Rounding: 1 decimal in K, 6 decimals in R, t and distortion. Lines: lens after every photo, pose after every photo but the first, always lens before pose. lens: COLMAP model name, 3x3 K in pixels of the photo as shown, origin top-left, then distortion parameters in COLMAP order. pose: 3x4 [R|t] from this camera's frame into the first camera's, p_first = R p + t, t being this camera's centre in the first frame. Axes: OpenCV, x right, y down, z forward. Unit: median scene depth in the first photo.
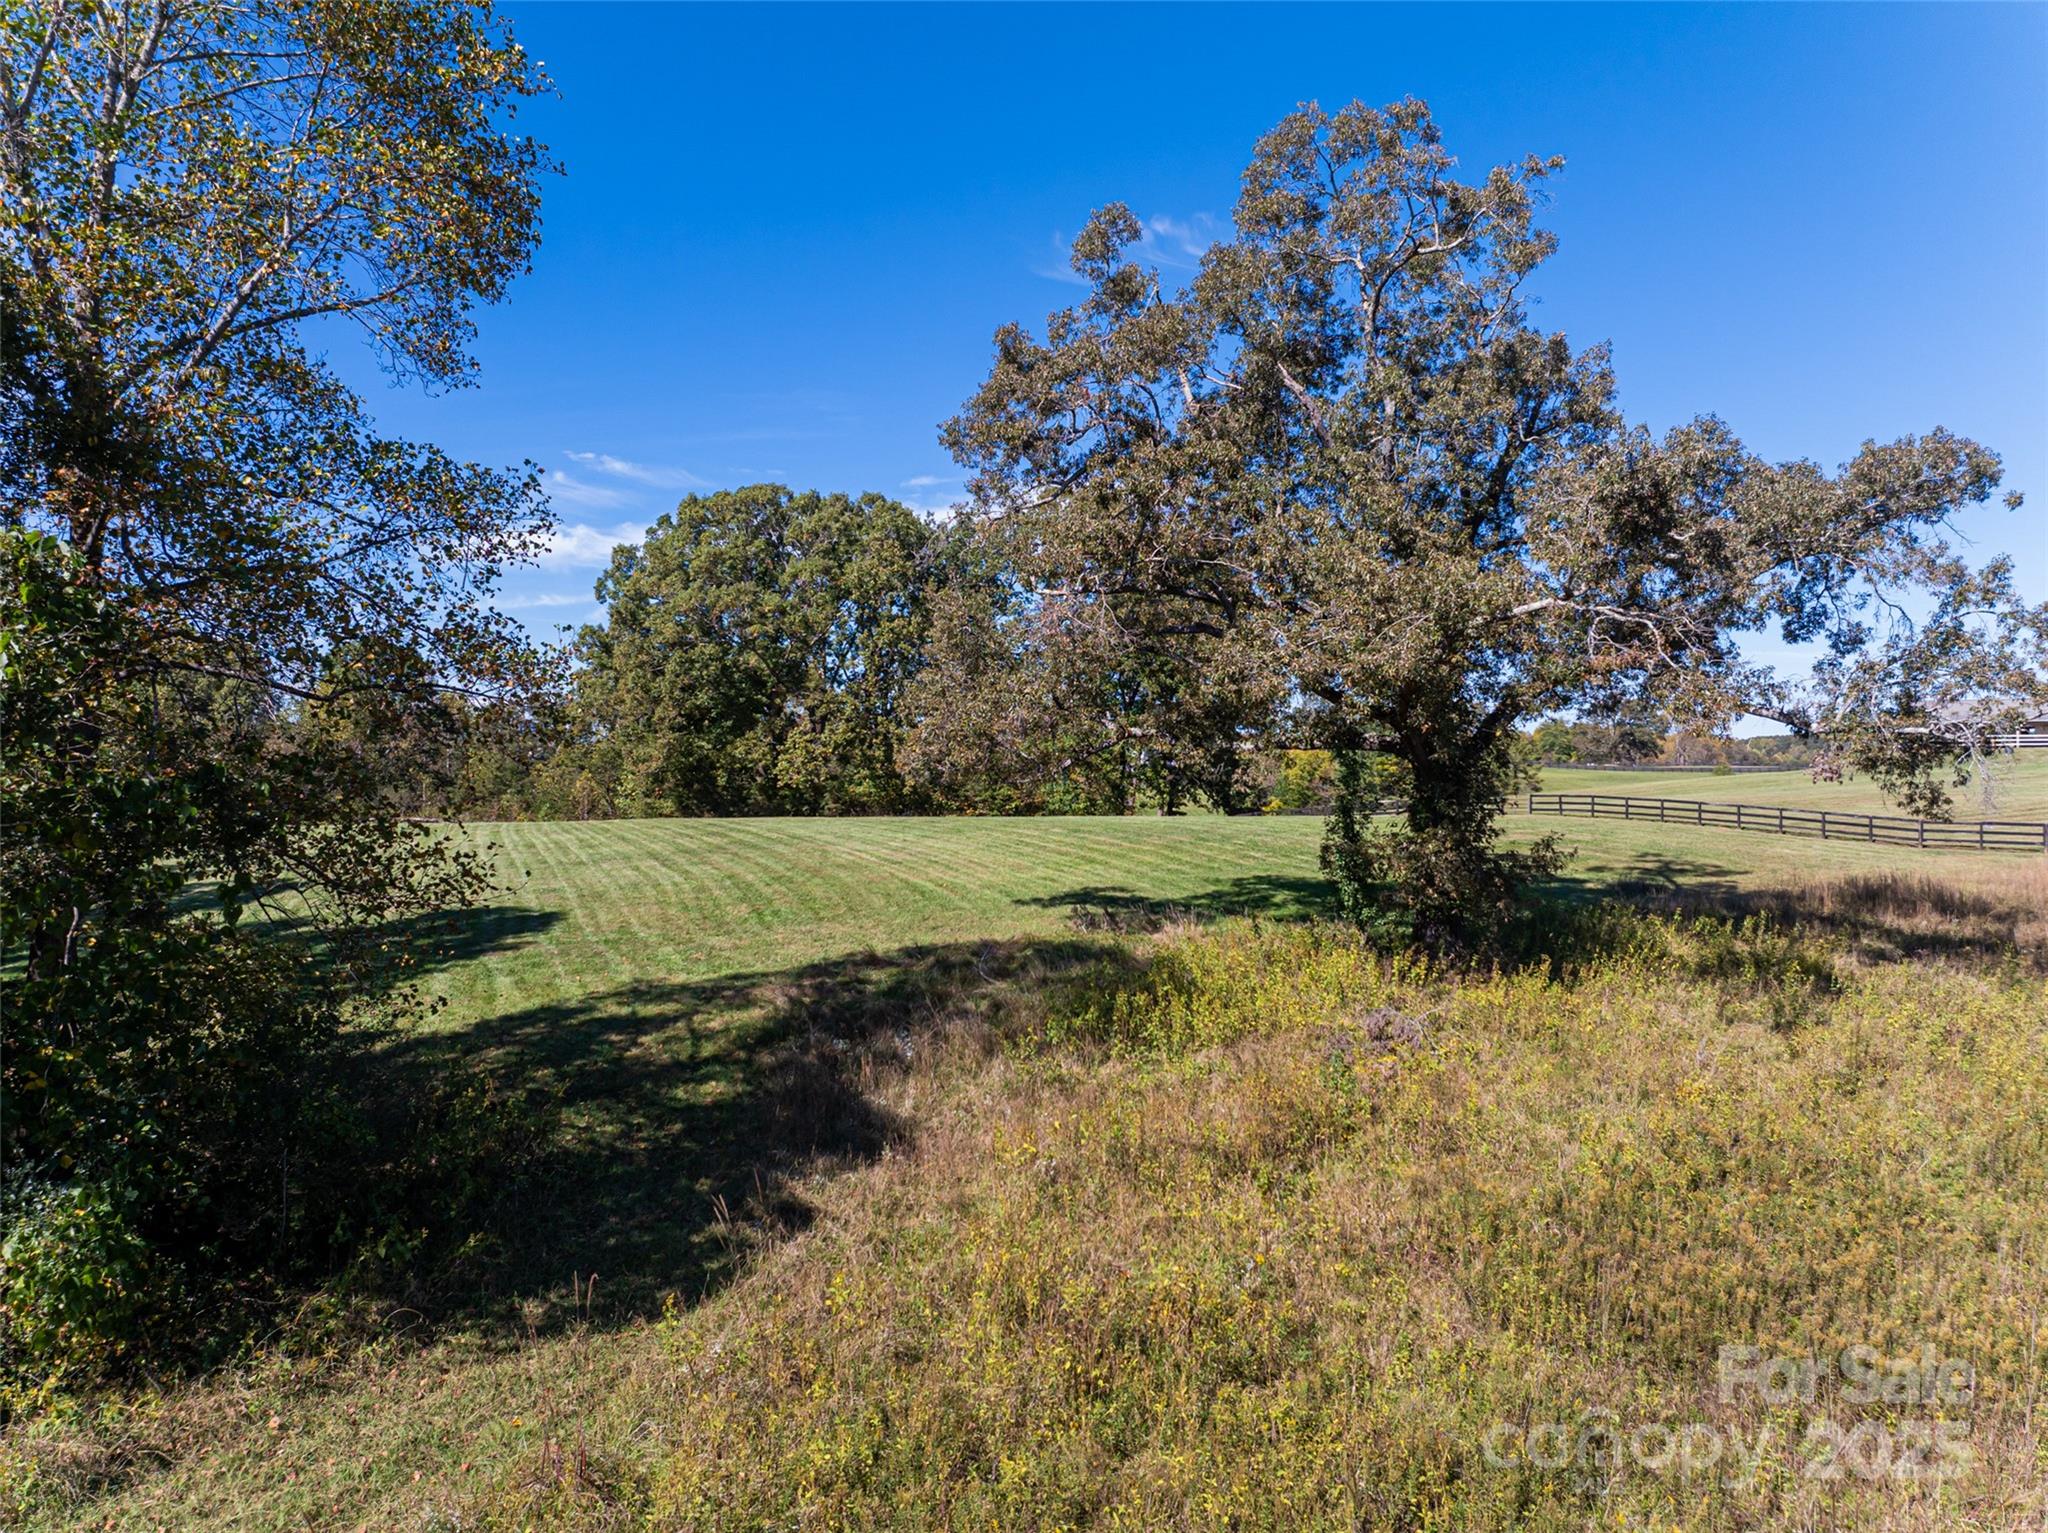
lens RADIAL K [[1450.7, 0, 1024.0], [0, 1450.7, 766.5], [0, 0, 1]] dist [-0.031996, -0.008615]
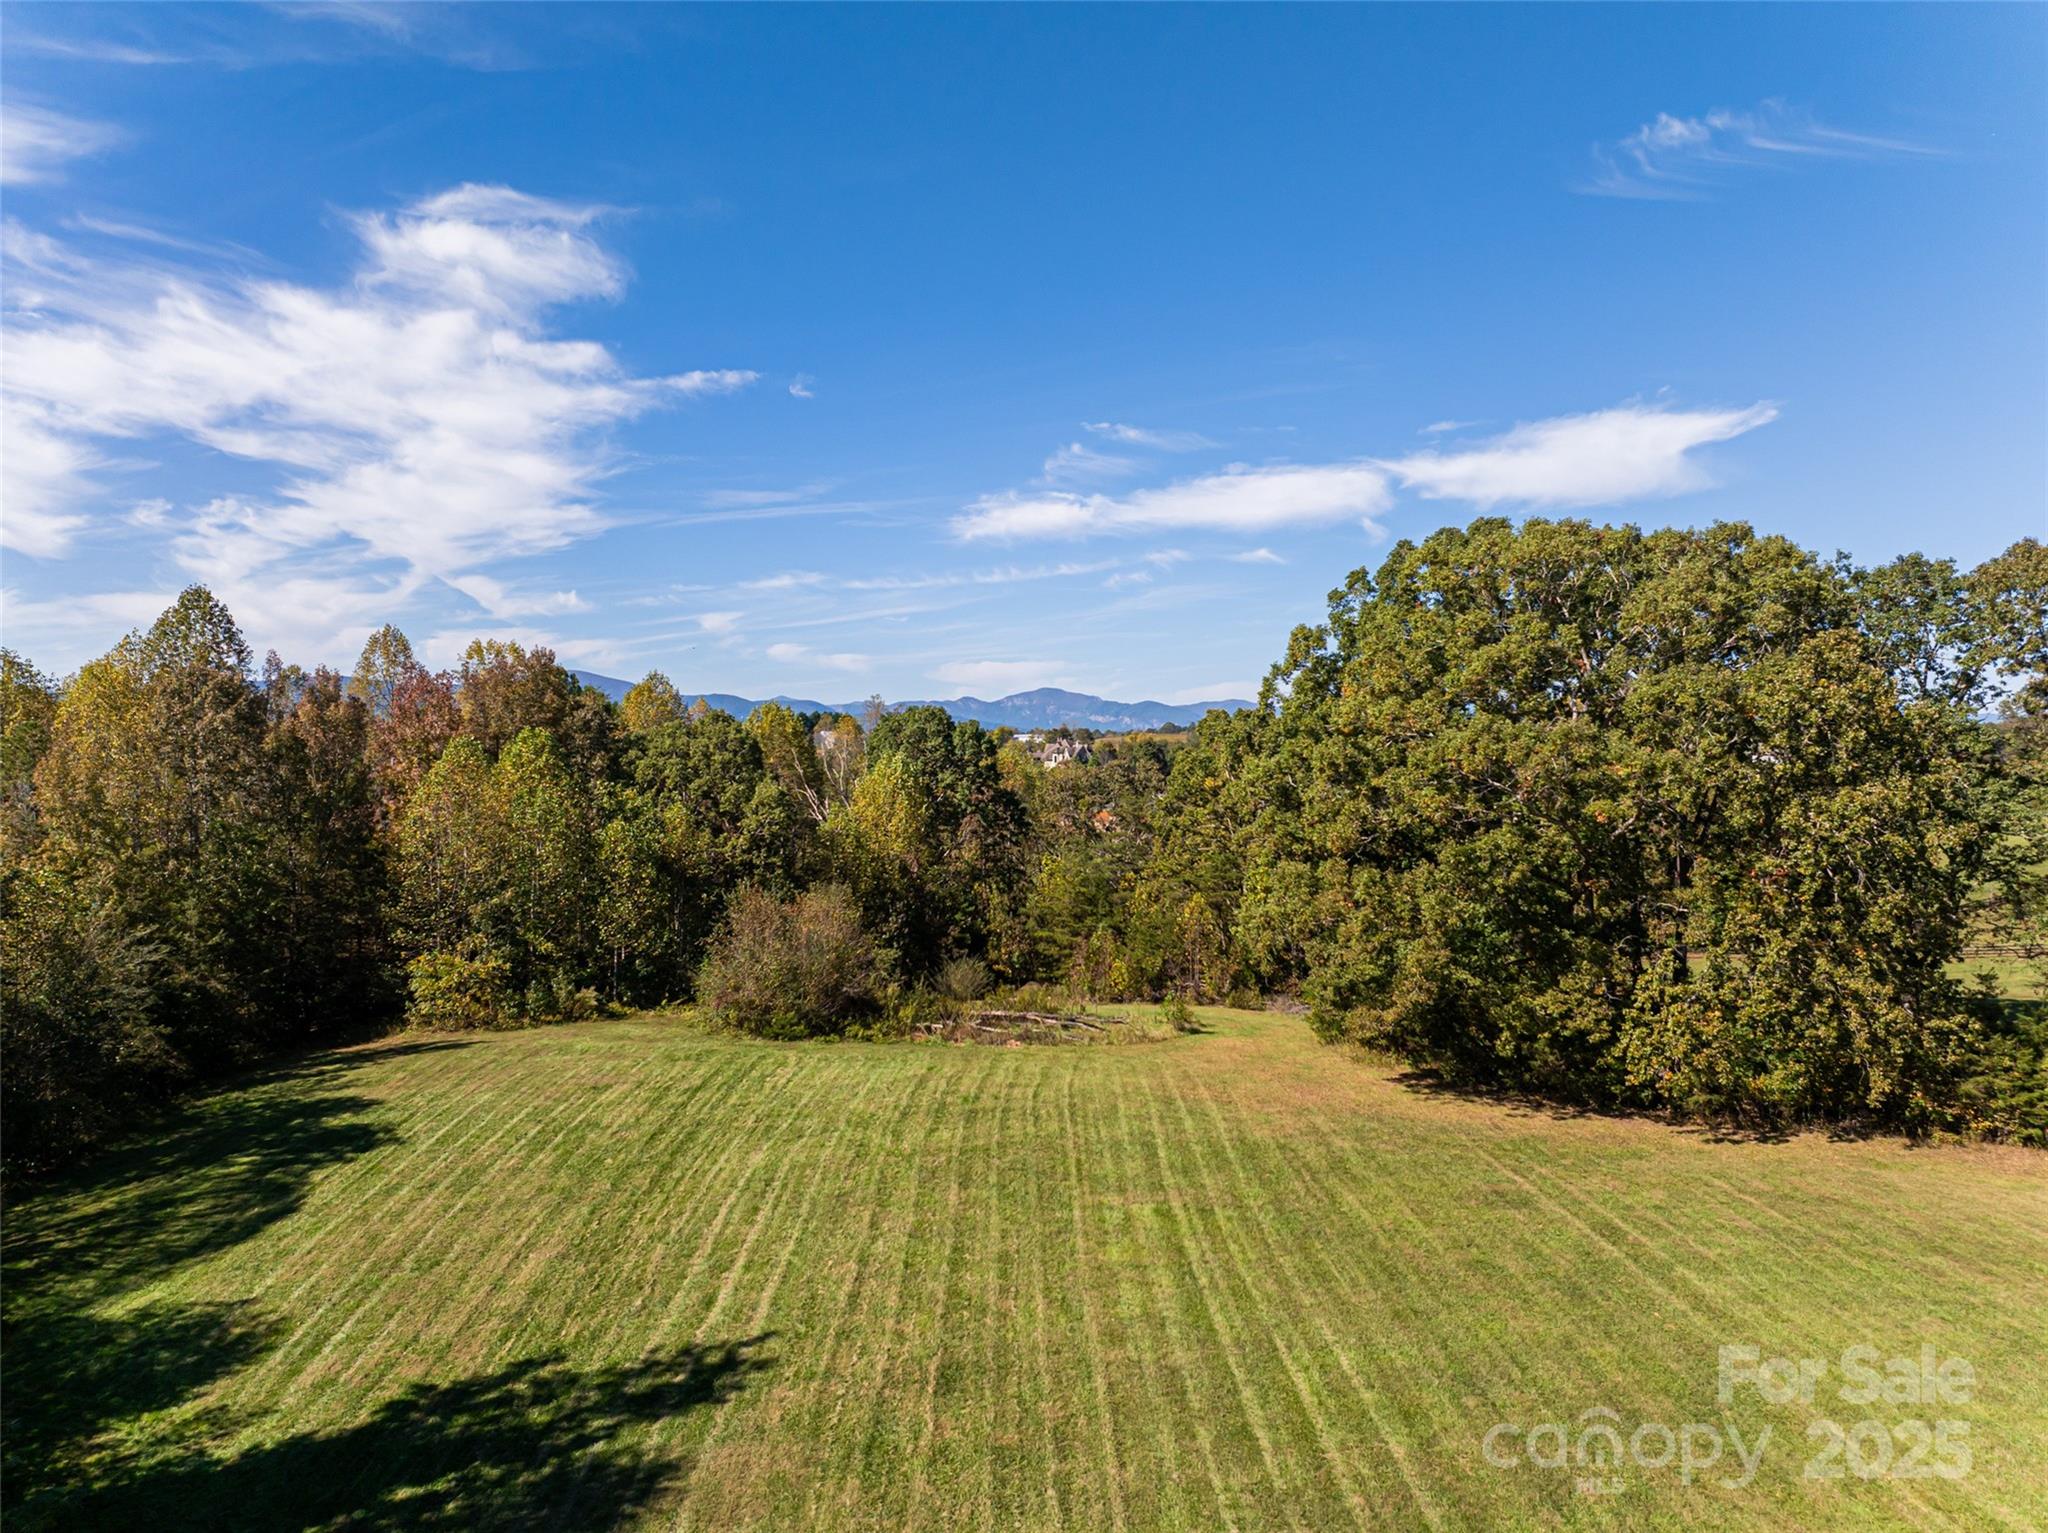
lens RADIAL K [[1450.7, 0, 1024.0], [0, 1450.7, 766.5], [0, 0, 1]] dist [-0.031996, -0.008615]
pose [[0.940697, 0.003071, -0.339233, -0.170673], [0.007013, 0.999569, 0.028496, -0.106507], [0.339174, -0.029186, 0.940271, 0.347396]]
